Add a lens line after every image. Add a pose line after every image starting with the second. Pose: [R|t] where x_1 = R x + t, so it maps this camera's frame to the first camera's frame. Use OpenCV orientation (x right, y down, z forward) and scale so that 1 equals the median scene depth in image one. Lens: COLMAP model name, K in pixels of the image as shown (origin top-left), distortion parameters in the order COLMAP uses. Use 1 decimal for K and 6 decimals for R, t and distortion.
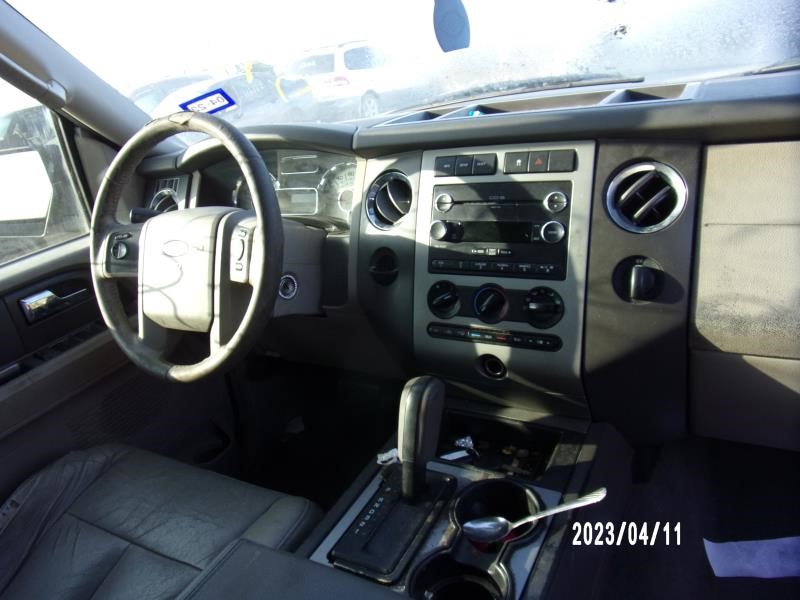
lens RADIAL K [[566.5, 0, 400.0], [0, 566.5, 300.0], [0, 0, 1]] dist [0.004001, -0.000874]
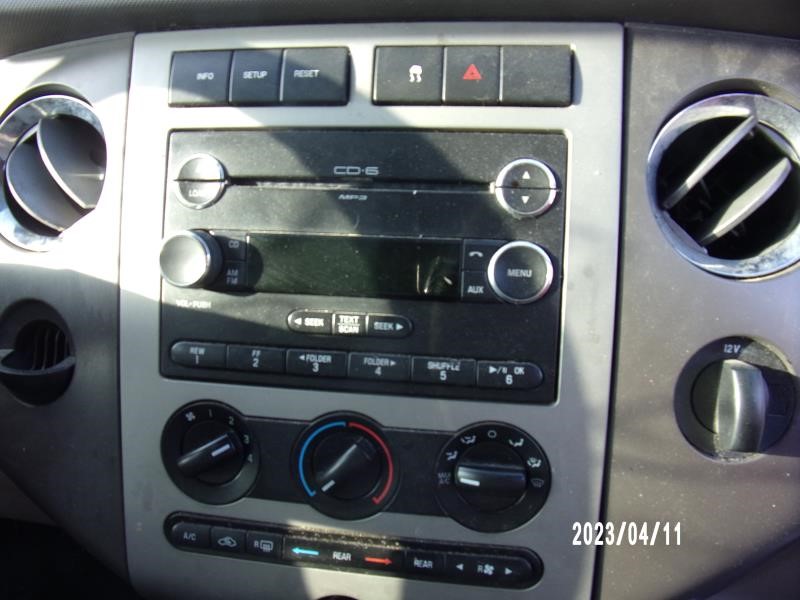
lens RADIAL K [[566.5, 0, 400.0], [0, 566.5, 300.0], [0, 0, 1]] dist [0.004001, -0.000874]
pose [[0.926043, -0.032915, 0.375979, 0.061046], [0.028312, 0.999441, 0.017763, -0.105488], [-0.376354, -0.005805, 0.926458, 0.663599]]
